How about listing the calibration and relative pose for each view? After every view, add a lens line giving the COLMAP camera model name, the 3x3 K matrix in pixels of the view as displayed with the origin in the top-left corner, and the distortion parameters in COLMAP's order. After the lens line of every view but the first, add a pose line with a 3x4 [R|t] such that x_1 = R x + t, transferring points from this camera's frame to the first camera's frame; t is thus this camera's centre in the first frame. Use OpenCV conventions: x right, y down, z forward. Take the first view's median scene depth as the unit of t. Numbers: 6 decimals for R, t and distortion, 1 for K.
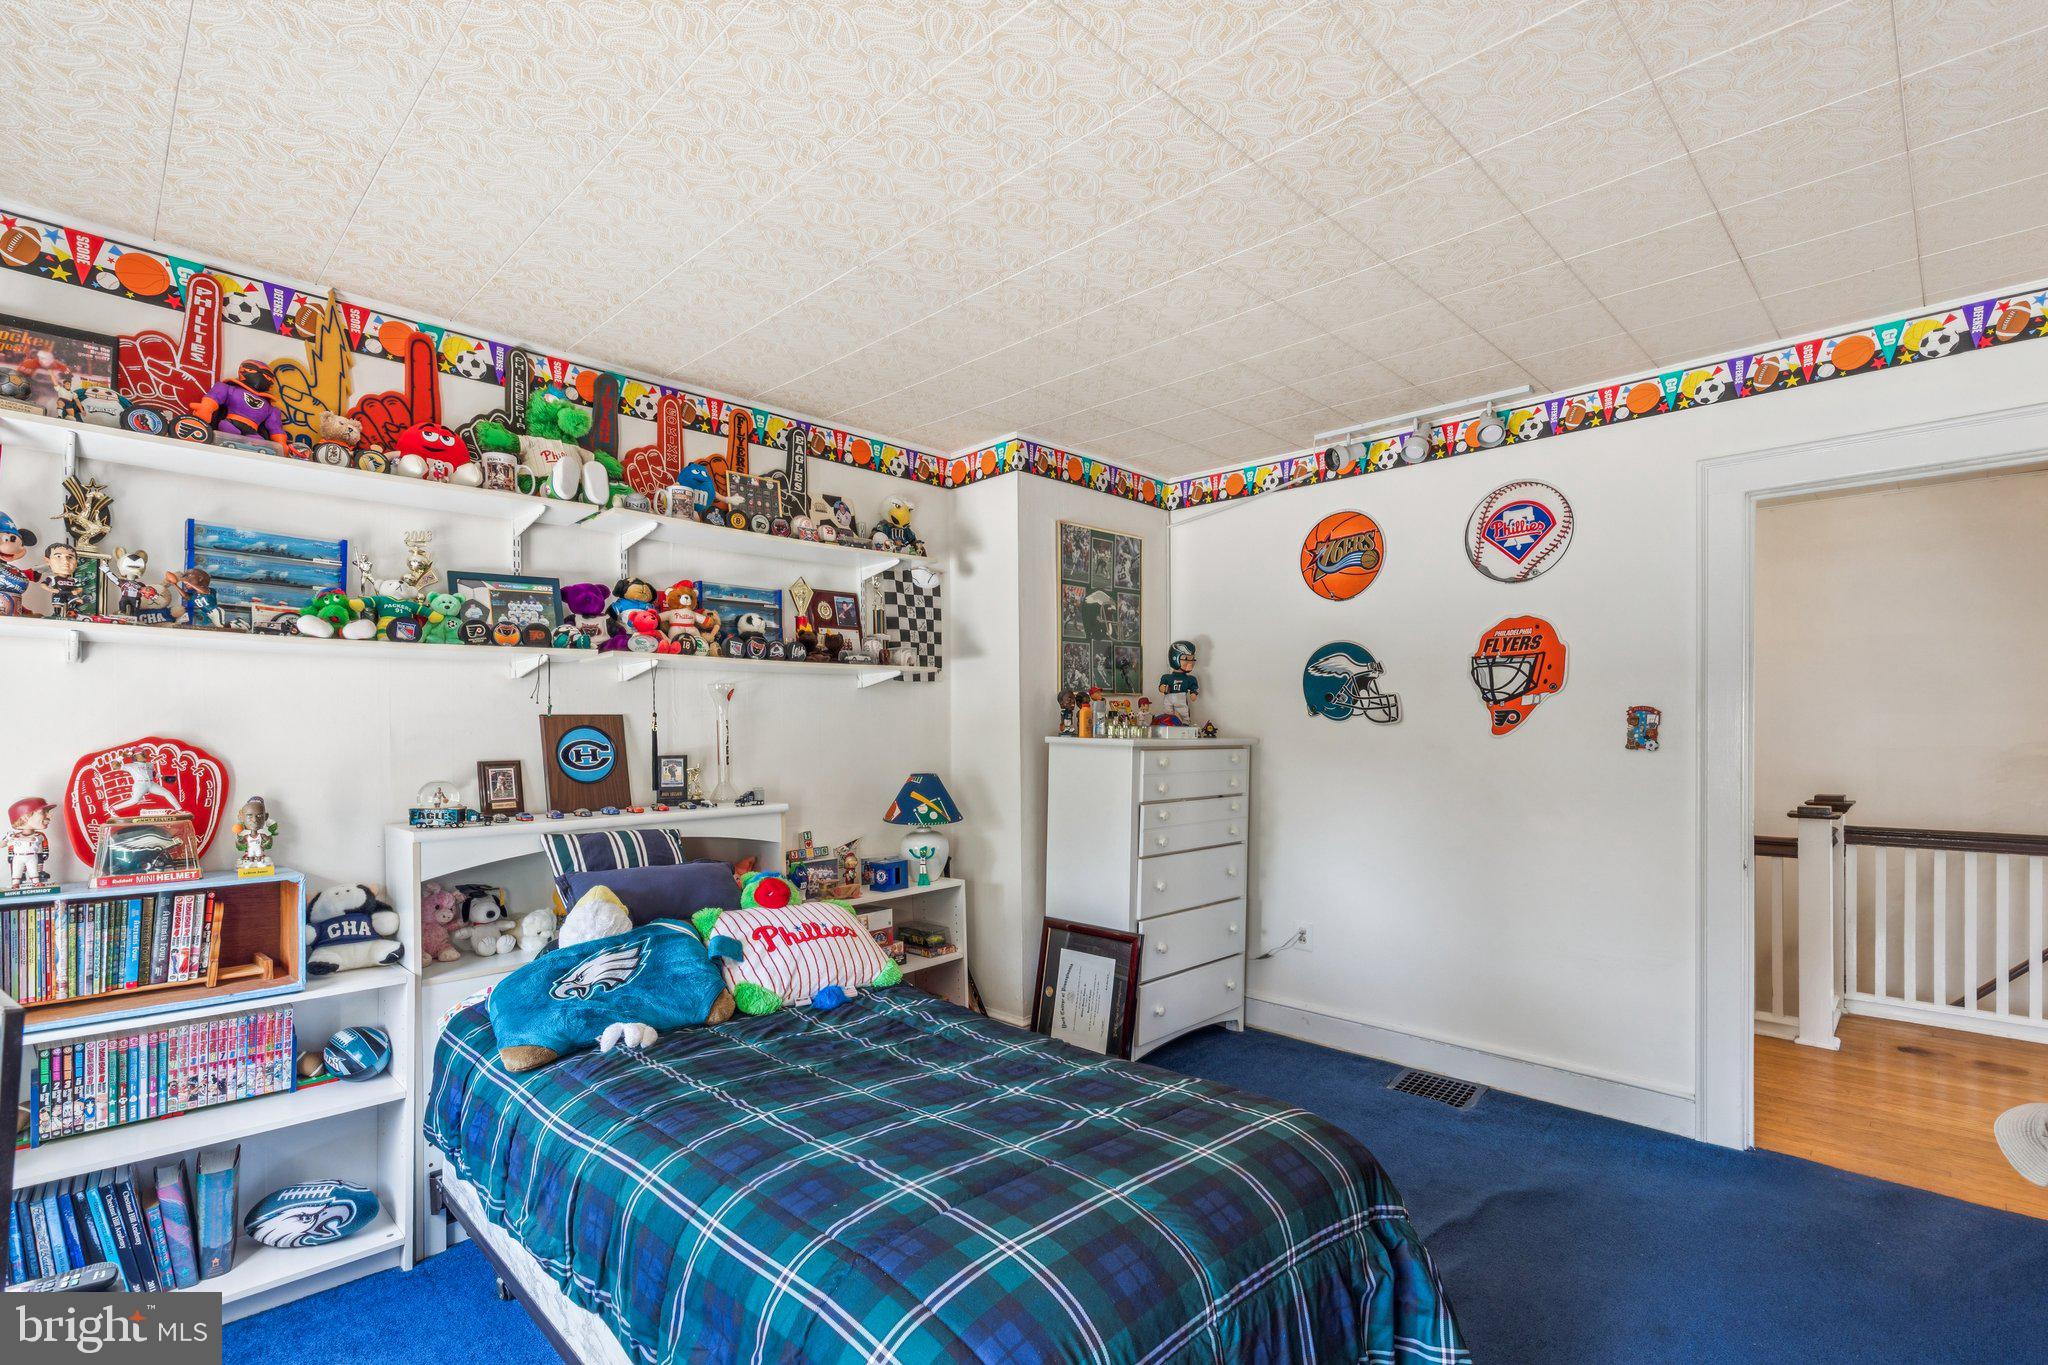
lens RADIAL K [[953.7, 0, 1031.5], [0, 953.7, 753.6], [0, 0, 1]] dist [0.006072, -0.001618]
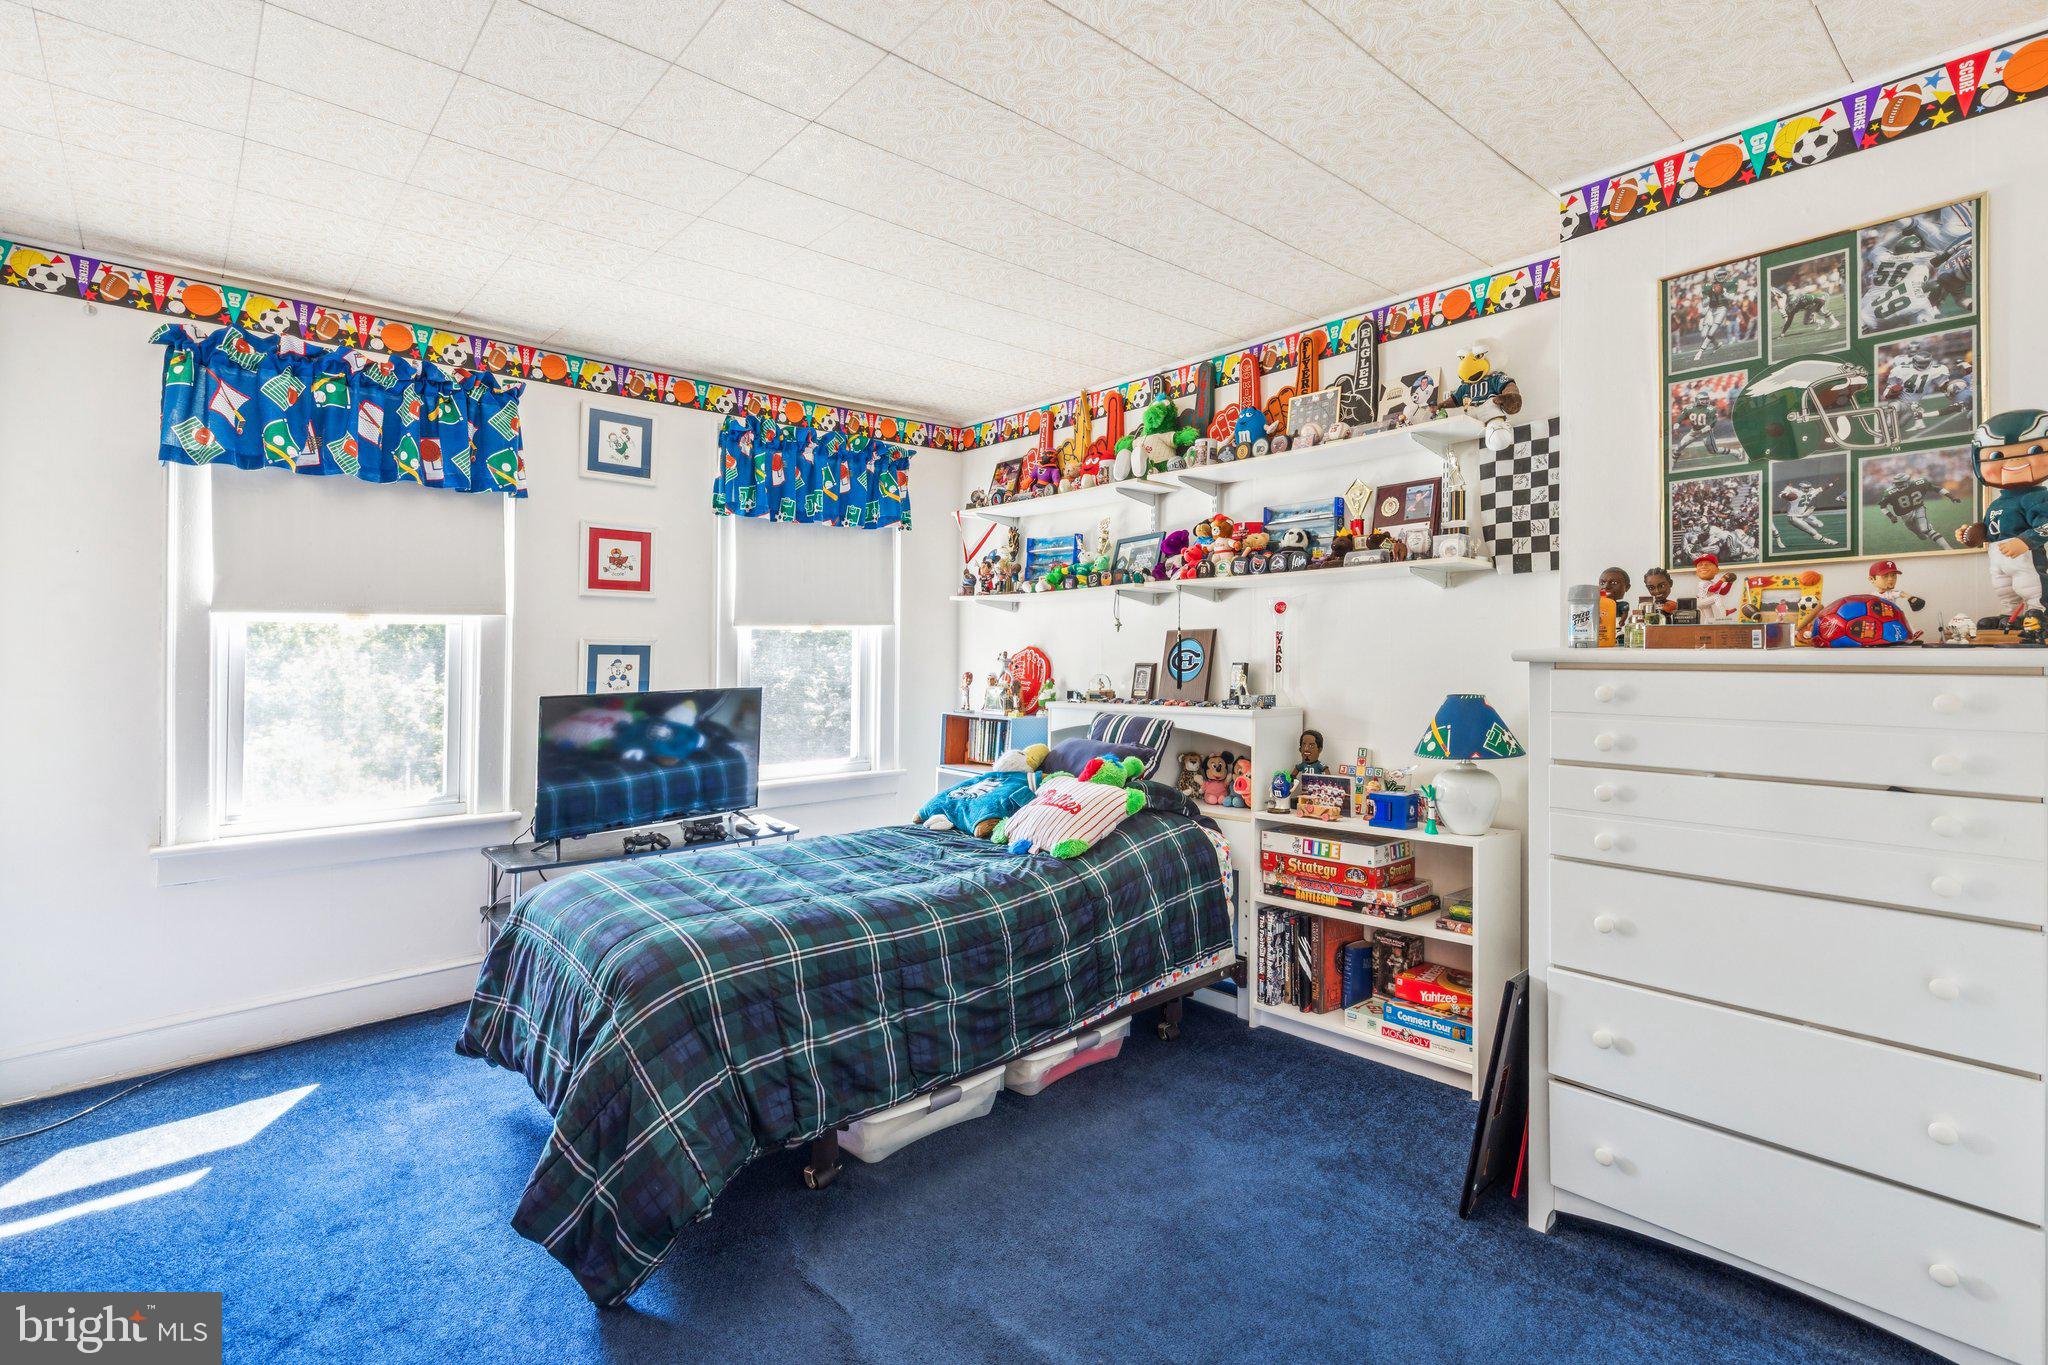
lens RADIAL K [[953.7, 0, 1033.5], [0, 953.7, 660.4], [0, 0, 1]] dist [0.006072, -0.001618]
pose [[-0.063685, 0.009236, -0.997927, 0.871114], [-0.024153, 0.999650, 0.010793, -0.008066], [0.997678, 0.024791, -0.063440, 0.890066]]
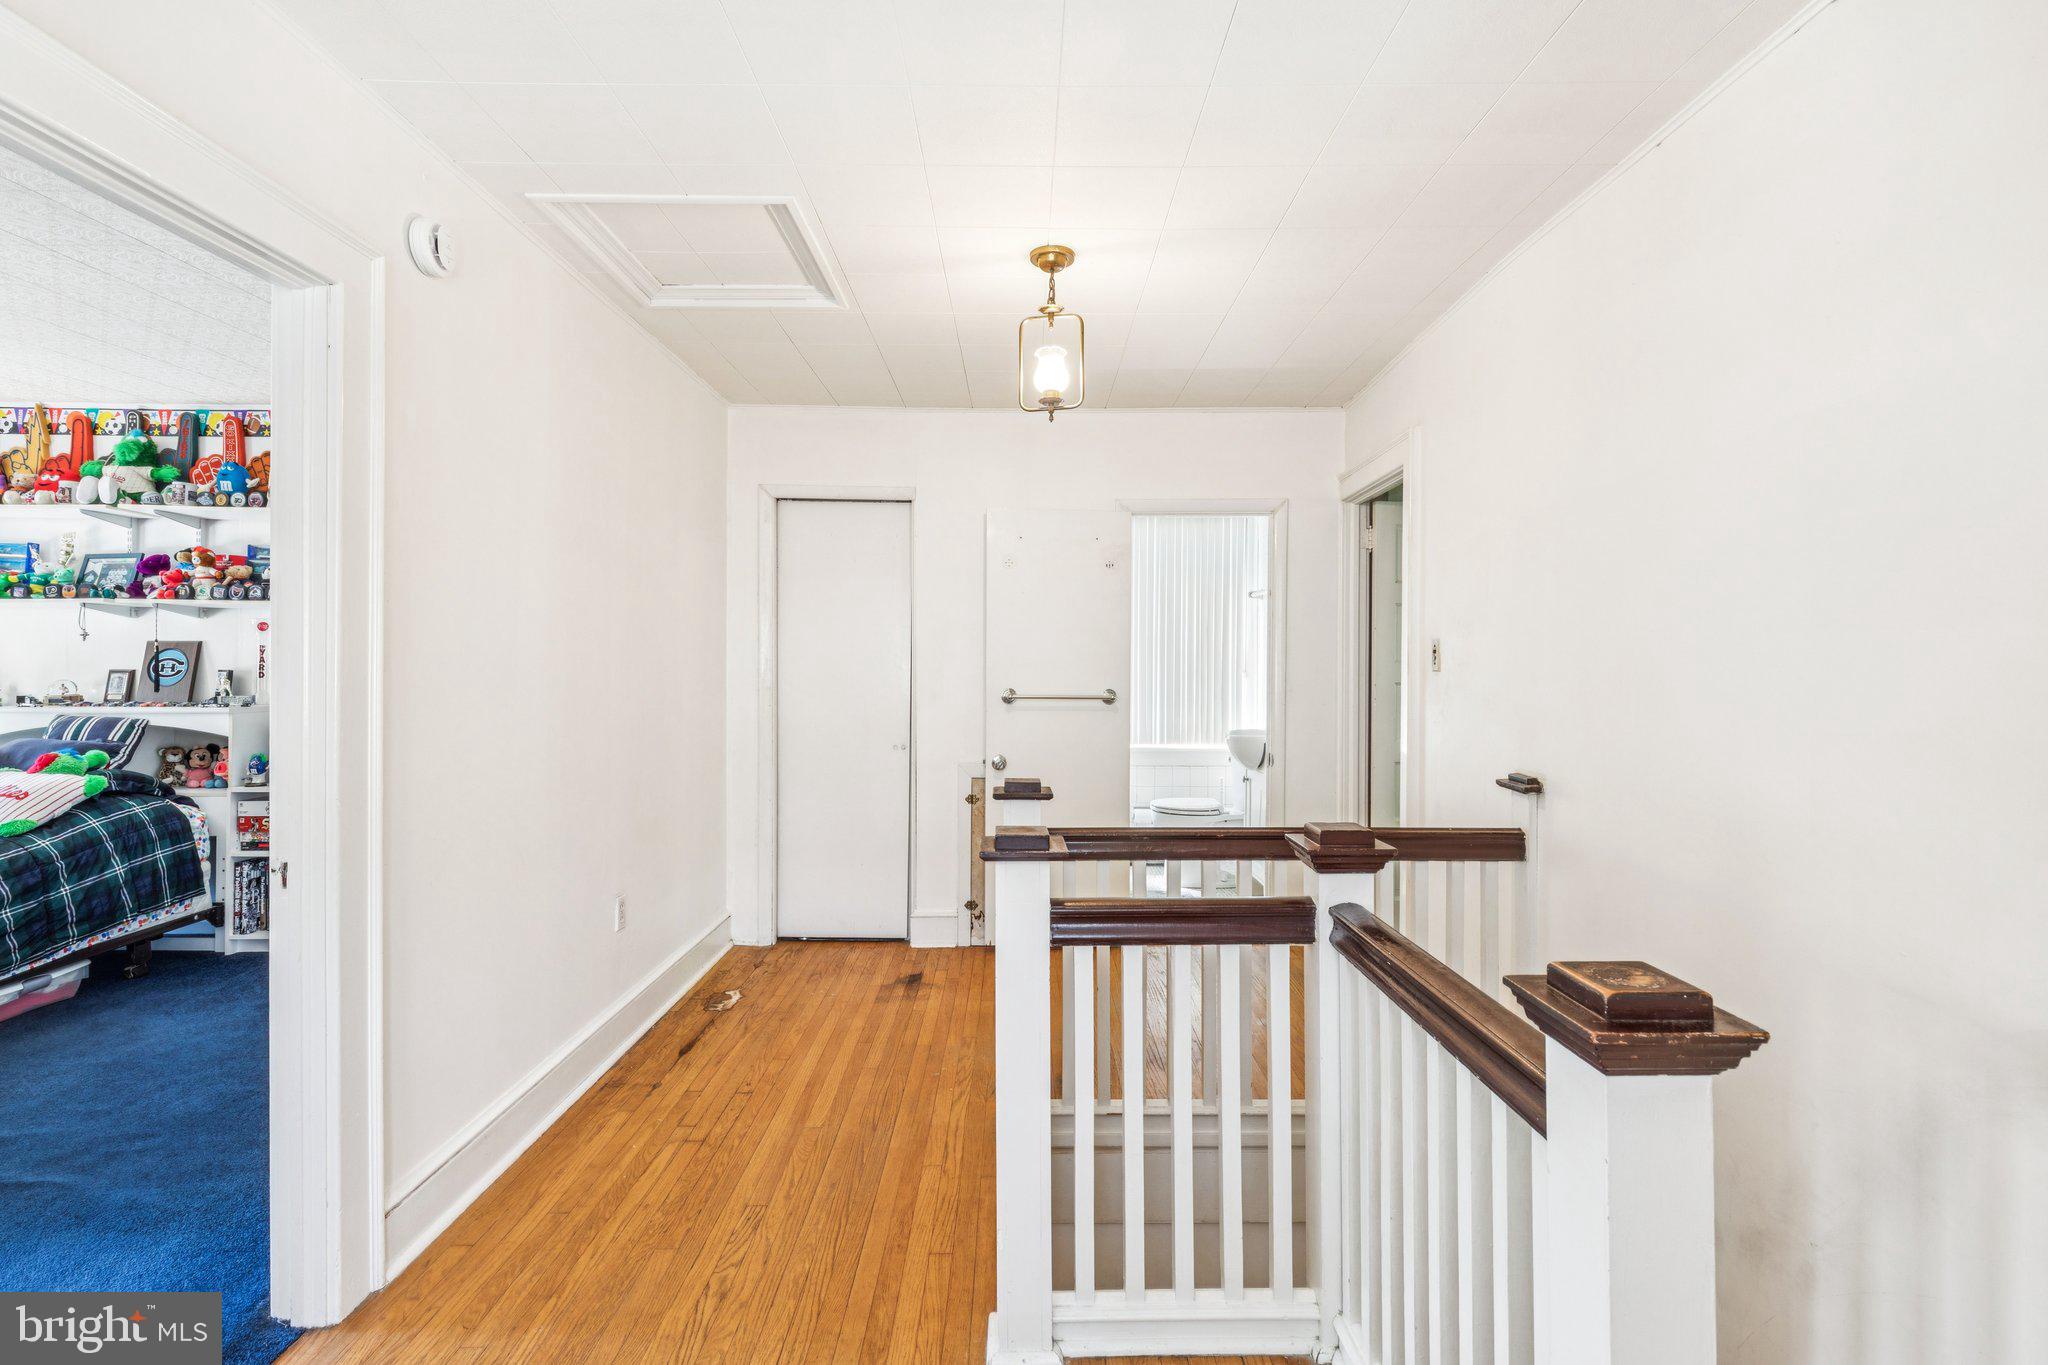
lens RADIAL K [[953.7, 0, 1051.8], [0, 953.7, 683.2], [0, 0, 1]] dist [0.006072, -0.001618]
pose [[0.702368, 0.025522, -0.711356, 1.622103], [-0.031902, 0.999482, 0.004361, -0.025661], [0.711099, 0.019630, 0.702818, 0.946636]]
